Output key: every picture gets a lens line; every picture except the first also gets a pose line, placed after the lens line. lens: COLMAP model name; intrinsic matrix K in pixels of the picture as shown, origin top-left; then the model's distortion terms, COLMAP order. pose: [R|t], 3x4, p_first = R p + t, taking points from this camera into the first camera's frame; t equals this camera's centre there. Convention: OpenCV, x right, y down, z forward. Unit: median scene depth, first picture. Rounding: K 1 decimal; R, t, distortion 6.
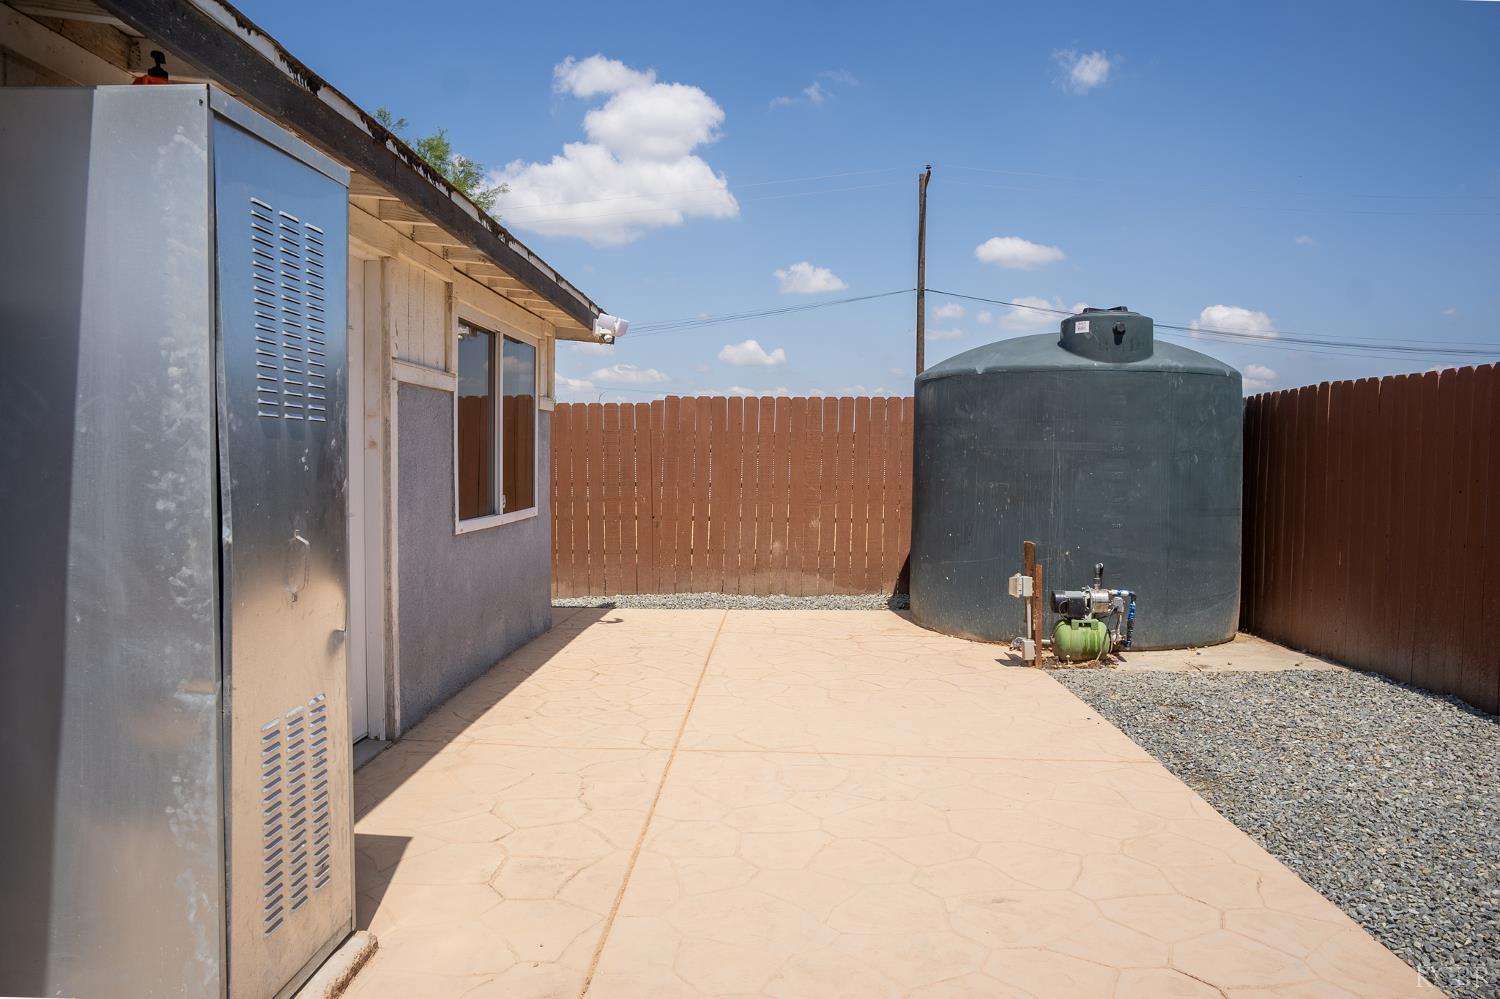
lens RADIAL K [[1014.2, 0, 750.0], [0, 1014.2, 499.5], [0, 0, 1]] dist [-0.092545, 0.087387]
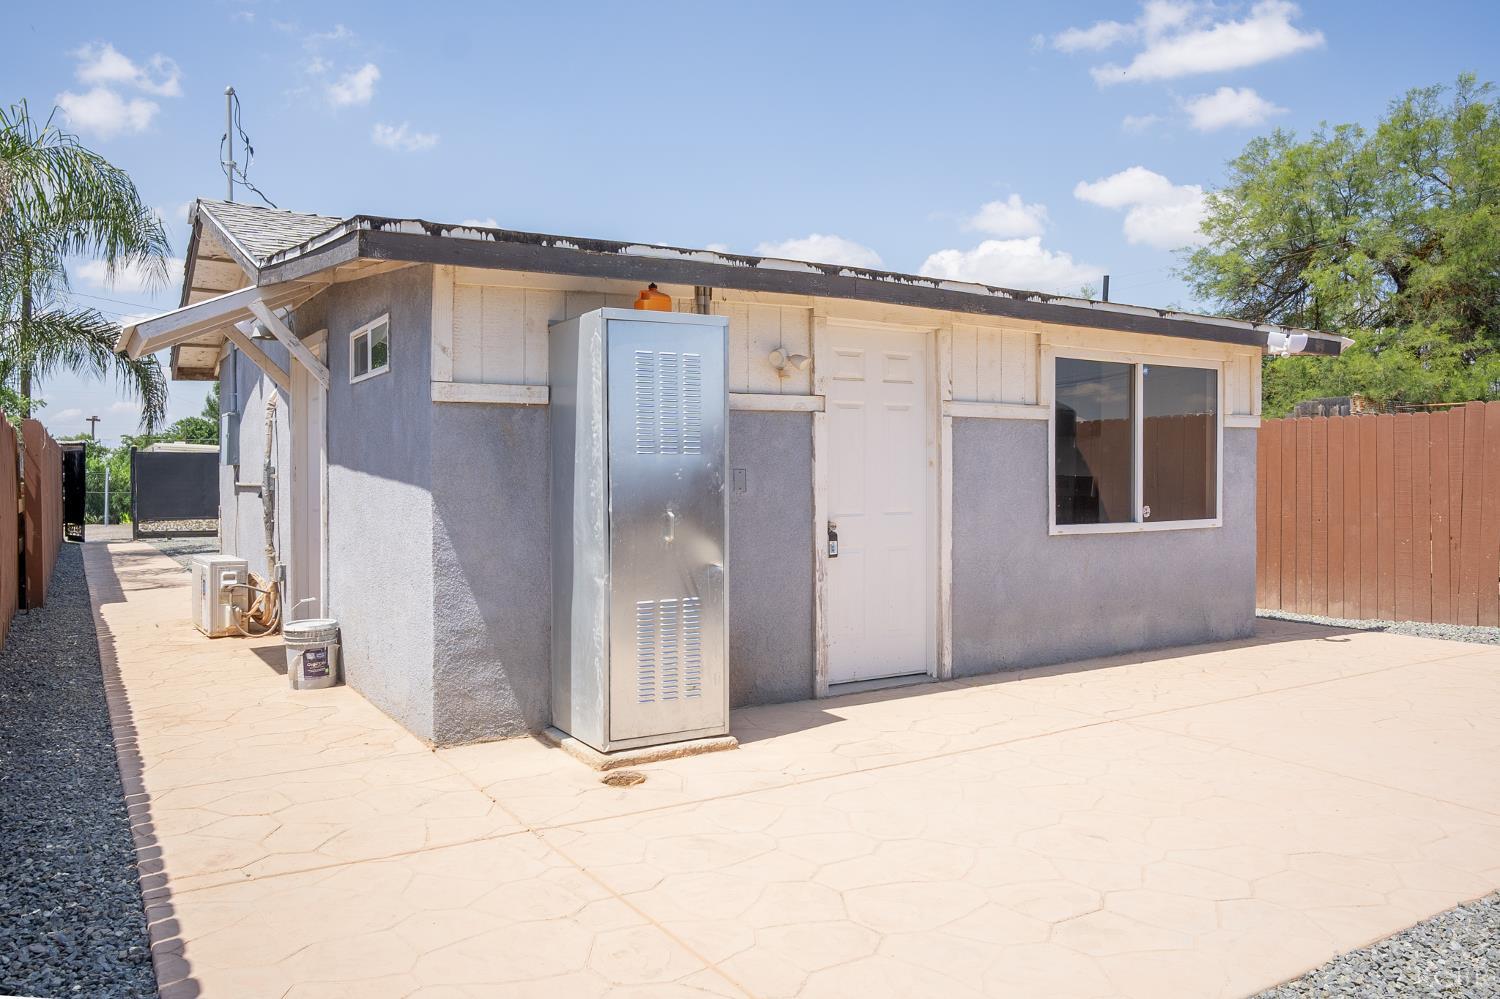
lens RADIAL K [[1014.2, 0, 750.0], [0, 1014.2, 499.5], [0, 0, 1]] dist [-0.092545, 0.087387]
pose [[0.590836, 0.010963, -0.806717, 0.612753], [-0.024667, 0.999686, -0.004481, 0.007608], [0.806415, 0.022546, 0.590920, -0.034551]]
